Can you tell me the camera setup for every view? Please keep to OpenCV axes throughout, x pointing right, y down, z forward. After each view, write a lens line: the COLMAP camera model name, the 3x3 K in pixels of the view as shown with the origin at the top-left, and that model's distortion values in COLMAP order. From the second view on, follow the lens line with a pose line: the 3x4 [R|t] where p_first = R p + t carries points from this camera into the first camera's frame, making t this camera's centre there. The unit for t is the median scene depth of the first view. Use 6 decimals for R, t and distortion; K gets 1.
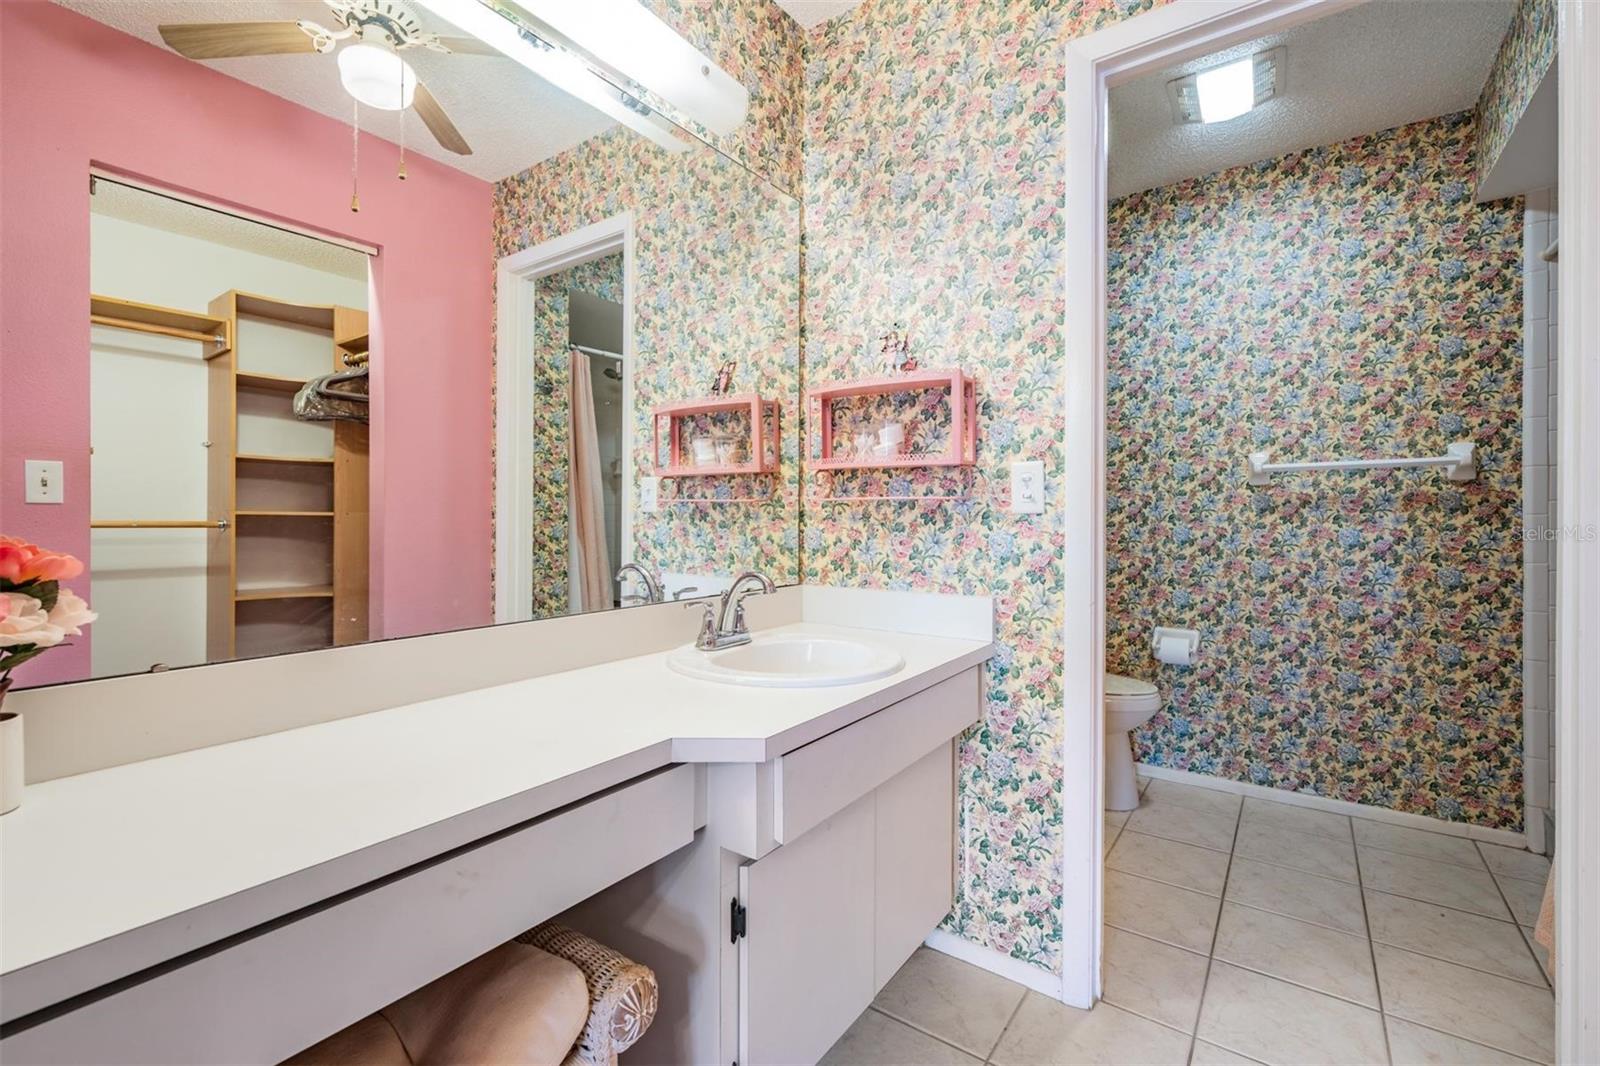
lens RADIAL K [[692.7, 0, 804.0], [0, 692.7, 505.6], [0, 0, 1]] dist [-0.001300, -0.000226]
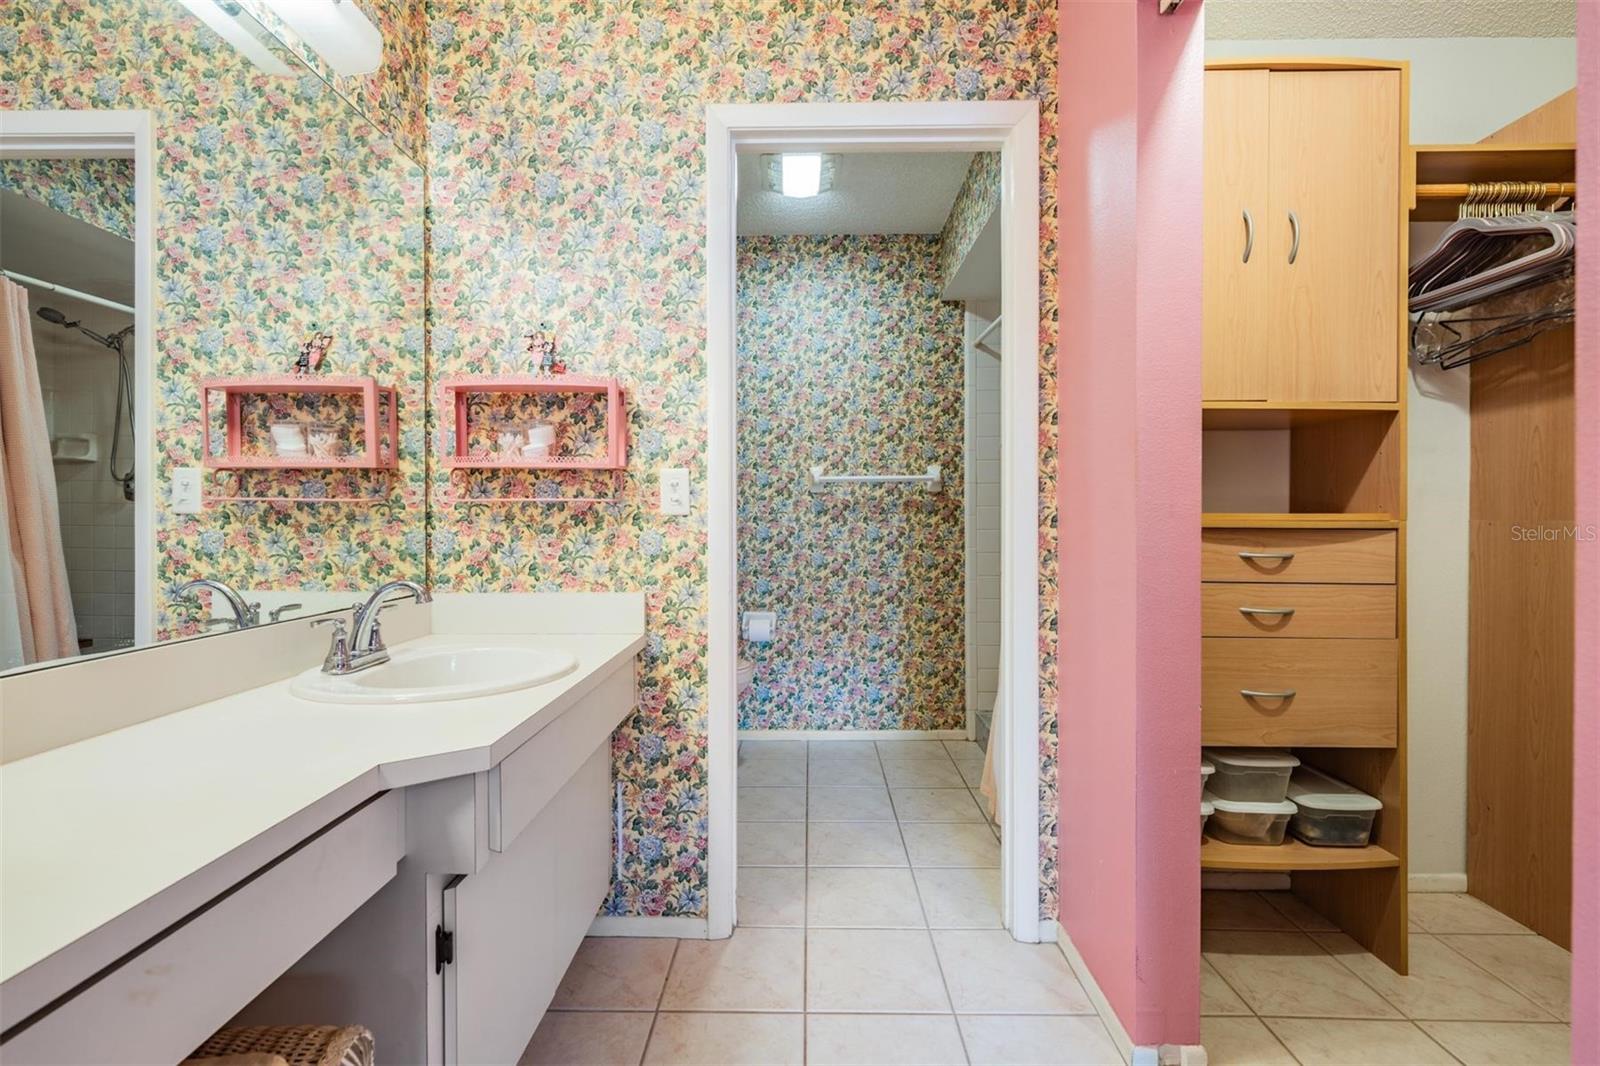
lens RADIAL K [[692.7, 0, 804.0], [0, 692.7, 505.6], [0, 0, 1]] dist [-0.001300, -0.000226]
pose [[0.818041, 0.007834, 0.575106, -0.126114], [-0.006520, 0.999969, -0.004348, -0.000356], [-0.575123, -0.000193, 0.818067, -0.026657]]
